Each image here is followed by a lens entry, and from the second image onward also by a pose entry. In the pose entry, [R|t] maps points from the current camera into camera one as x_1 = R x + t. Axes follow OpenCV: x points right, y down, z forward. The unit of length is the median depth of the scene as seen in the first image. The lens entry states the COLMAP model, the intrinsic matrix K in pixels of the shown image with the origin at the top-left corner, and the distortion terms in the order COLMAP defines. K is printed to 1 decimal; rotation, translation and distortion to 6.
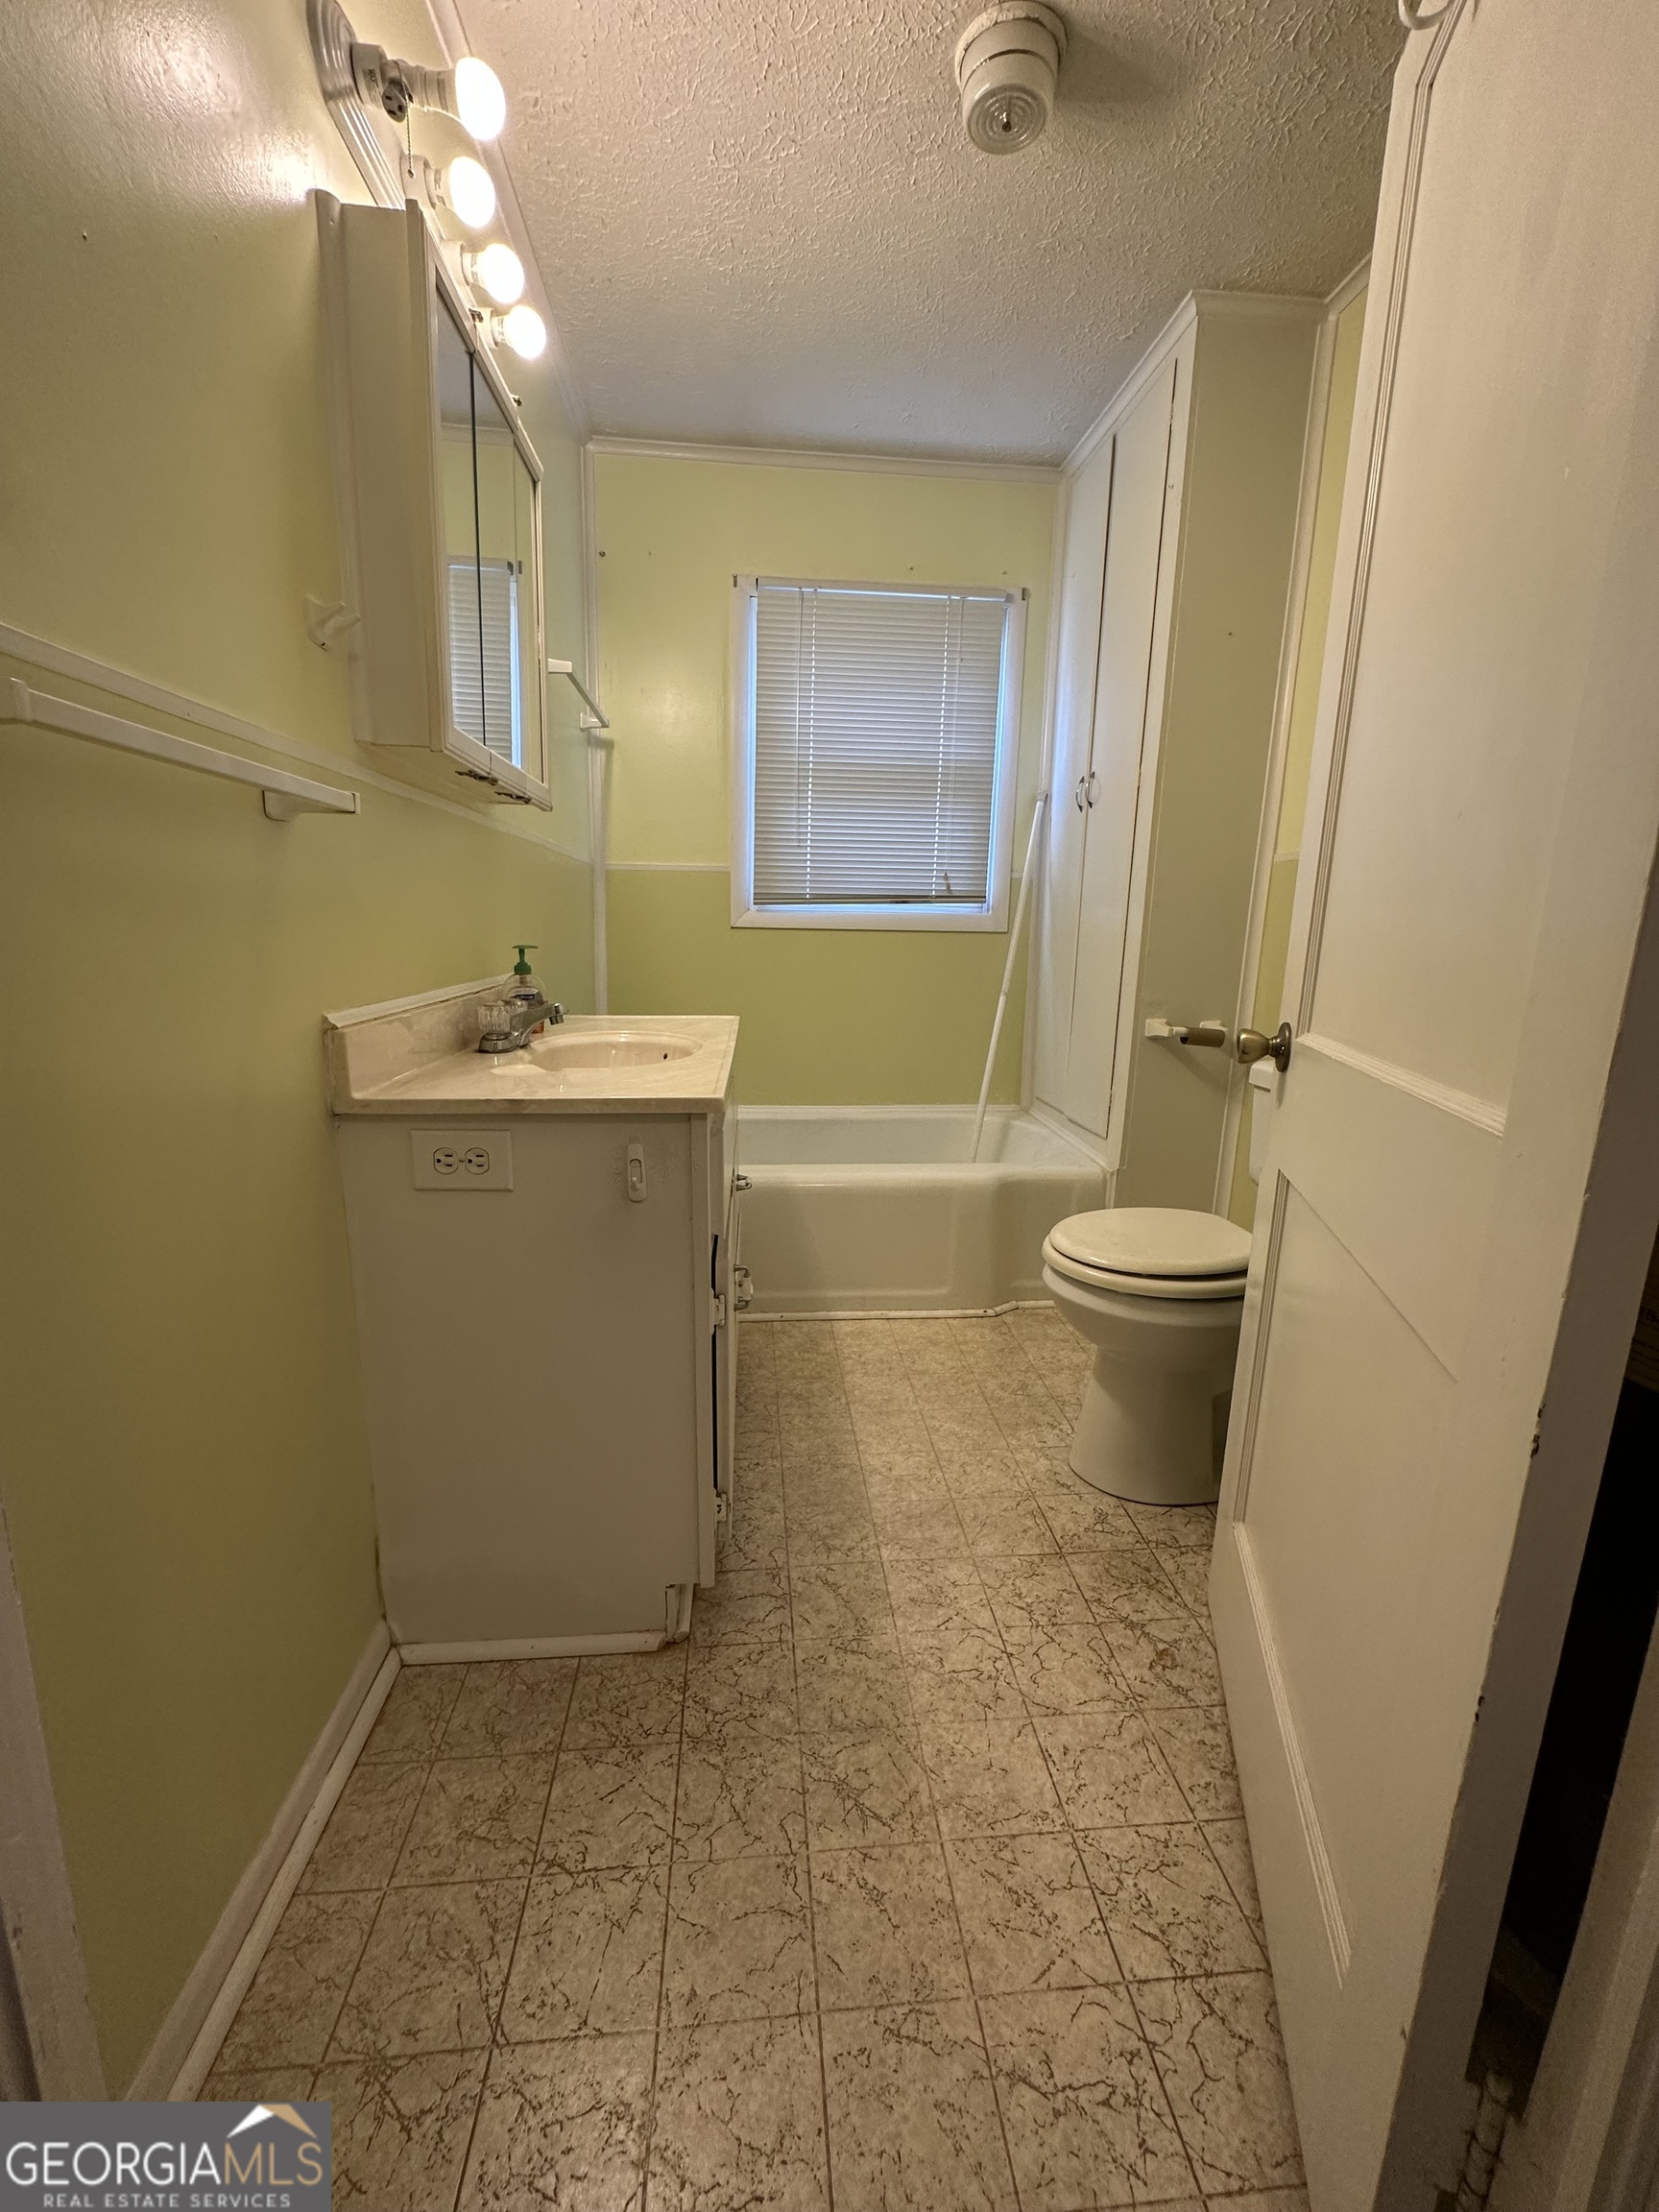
lens RADIAL K [[884.6, 0, 826.2], [0, 884.6, 1102.6], [0, 0, 1]] dist [-0.006606, 0.000818]
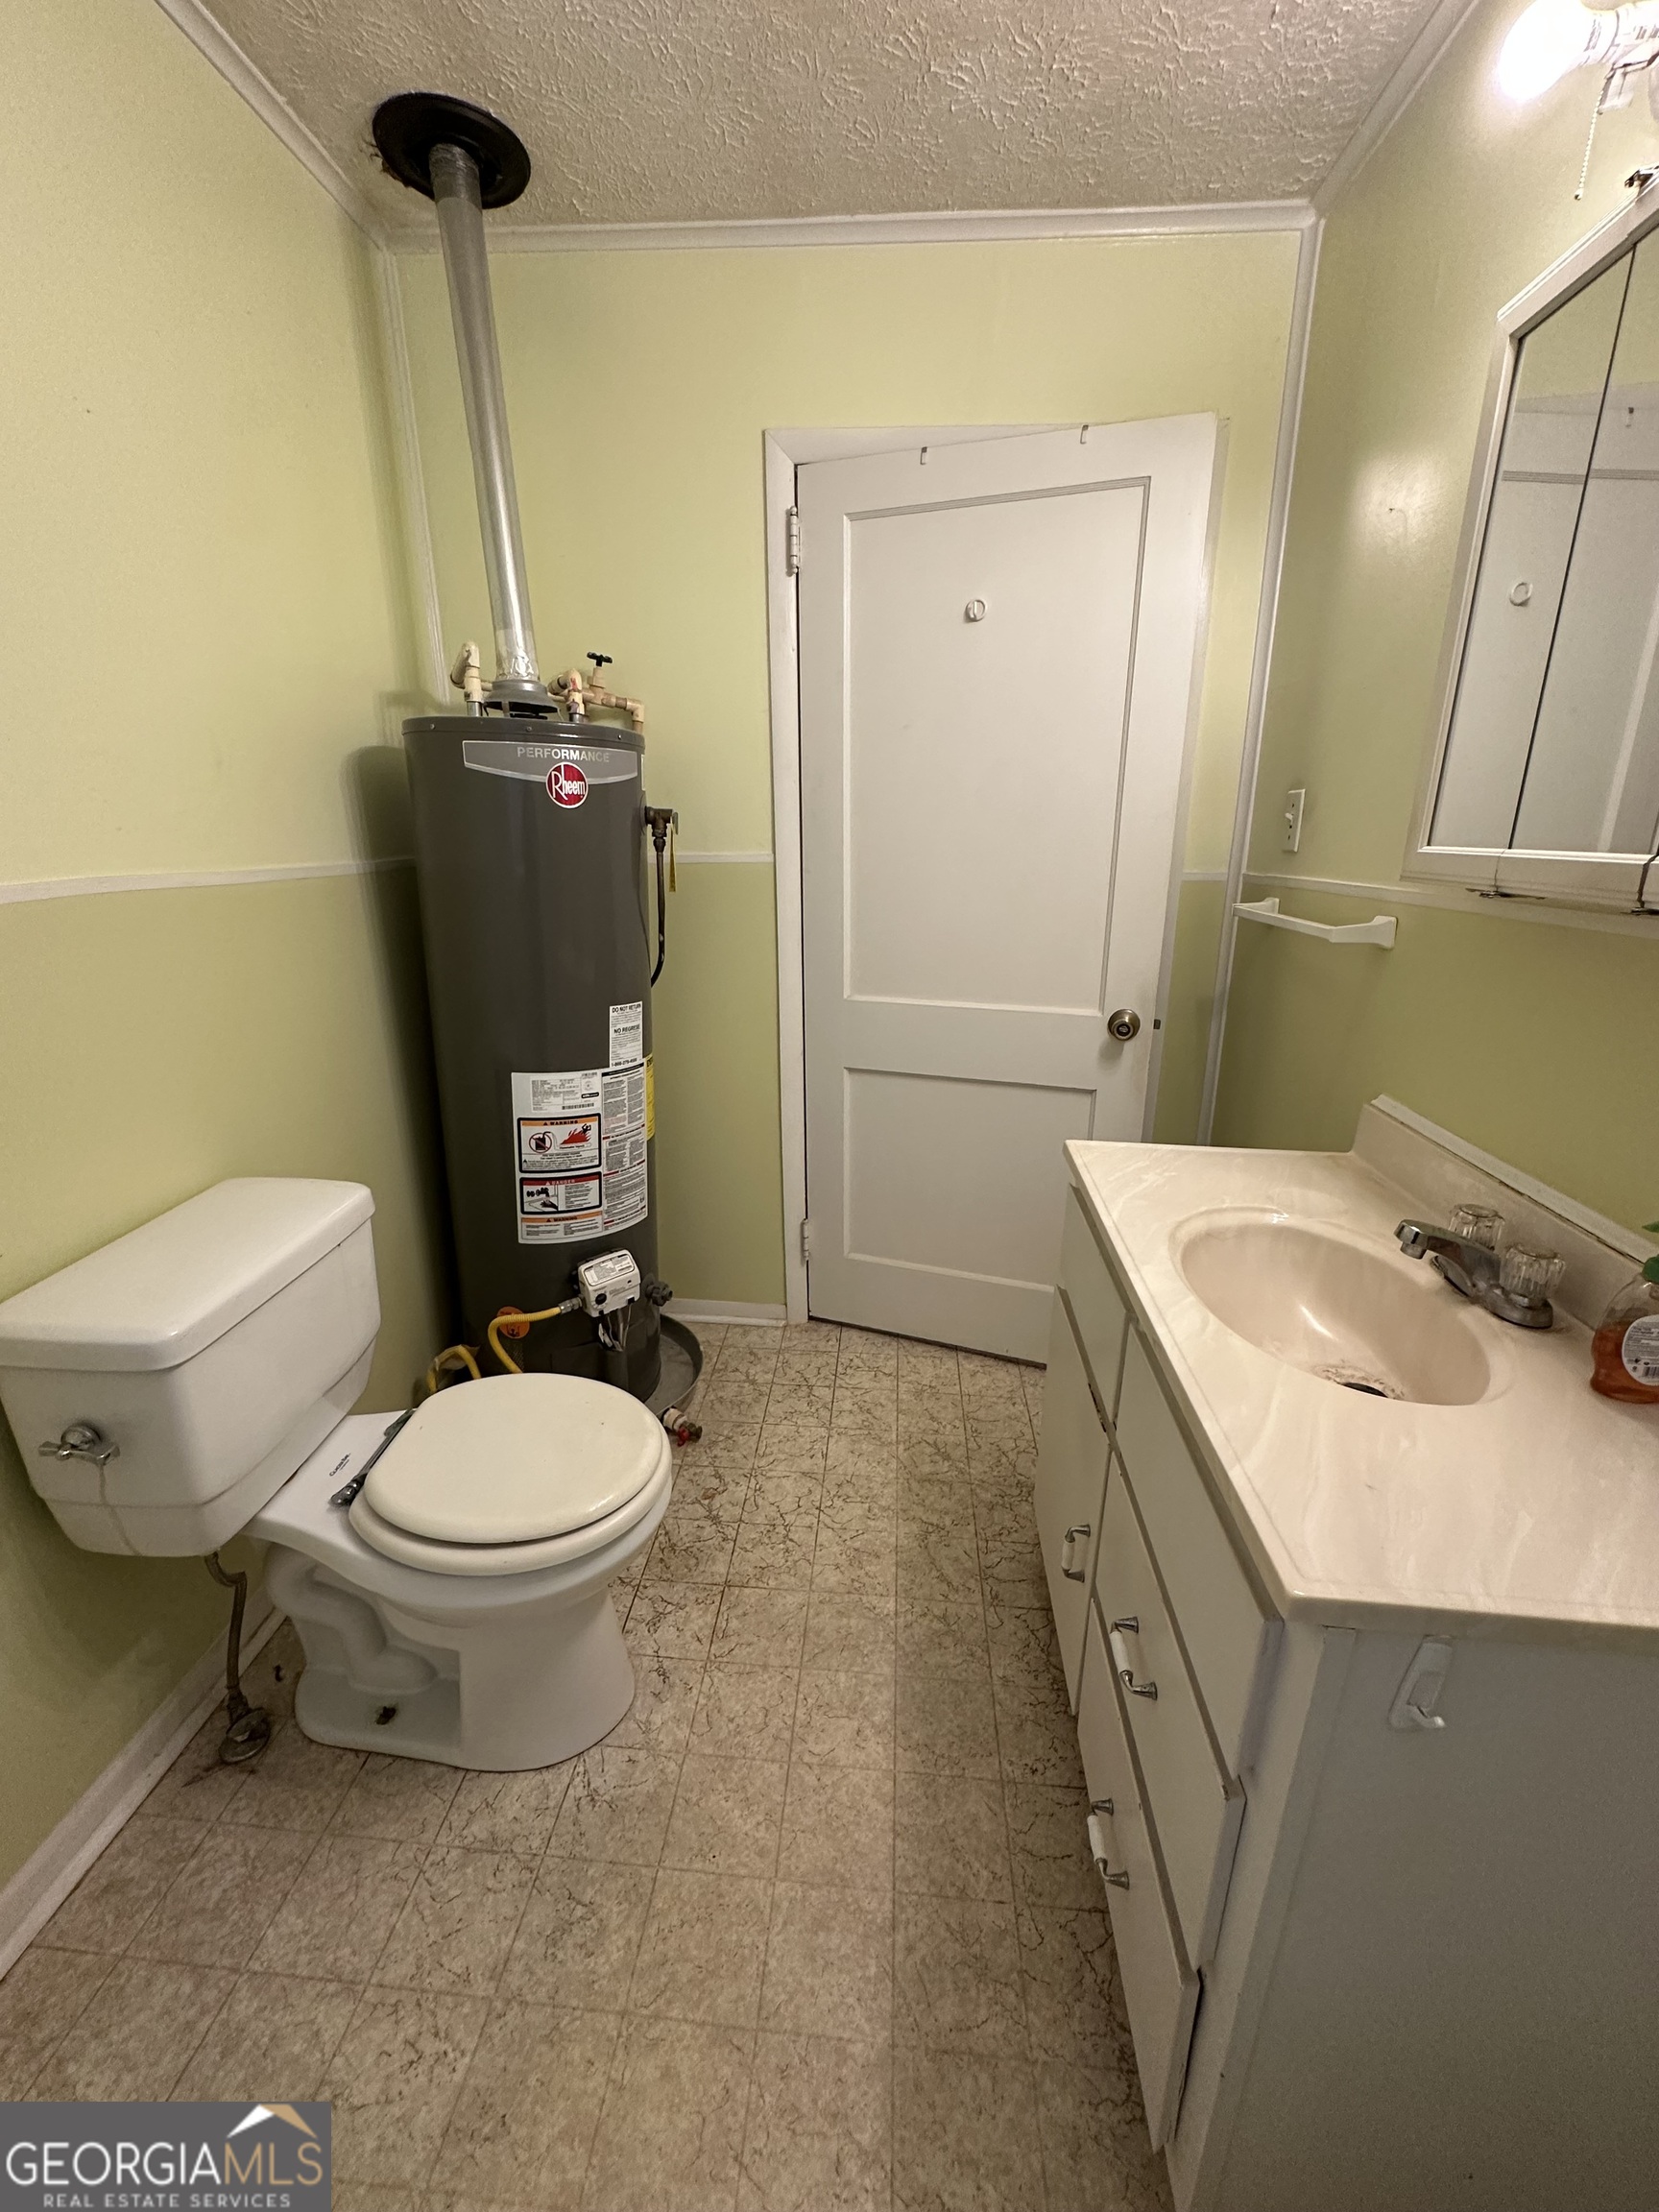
lens RADIAL K [[884.6, 0, 830.7], [0, 884.6, 1101.4], [0, 0, 1]] dist [-0.006606, 0.000818]
pose [[-0.985951, -0.074527, 0.149486, 0.027165], [0.005565, 0.879790, 0.475330, -0.550788], [-0.166941, 0.469484, -0.867015, 1.755932]]
